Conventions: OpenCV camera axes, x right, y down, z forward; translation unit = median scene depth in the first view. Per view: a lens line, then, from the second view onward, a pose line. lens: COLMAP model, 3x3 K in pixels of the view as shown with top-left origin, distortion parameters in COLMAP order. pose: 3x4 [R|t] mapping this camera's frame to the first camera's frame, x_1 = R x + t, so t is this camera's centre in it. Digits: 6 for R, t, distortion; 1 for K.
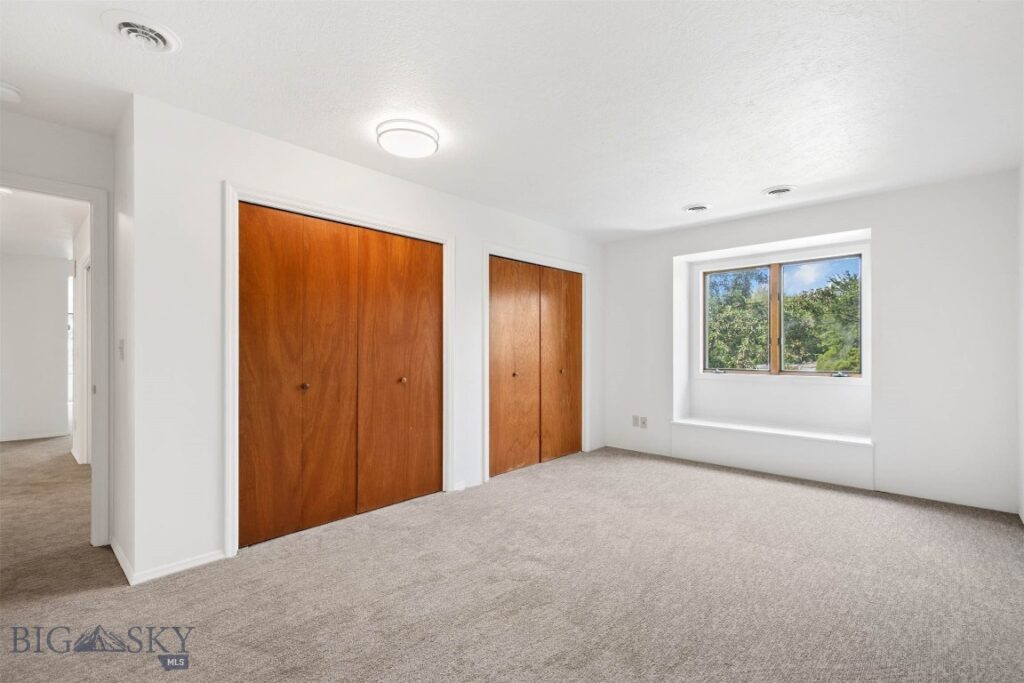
lens RADIAL K [[454.3, 0, 515.3], [0, 454.3, 348.9], [0, 0, 1]] dist [0.002359, 0.000131]
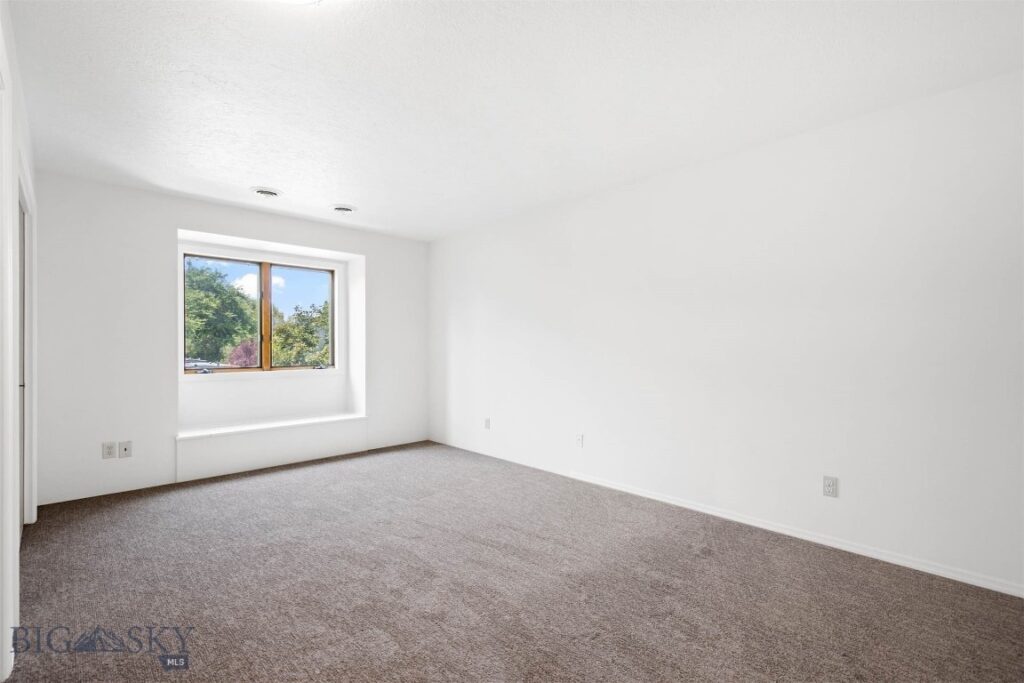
lens RADIAL K [[454.3, 0, 515.3], [0, 454.3, 348.9], [0, 0, 1]] dist [0.002359, 0.000131]
pose [[0.033035, -0.004105, 0.999446, -0.447579], [-0.004523, 0.999981, 0.004257, 0.000569], [-0.999444, -0.004661, 0.033015, 0.416511]]
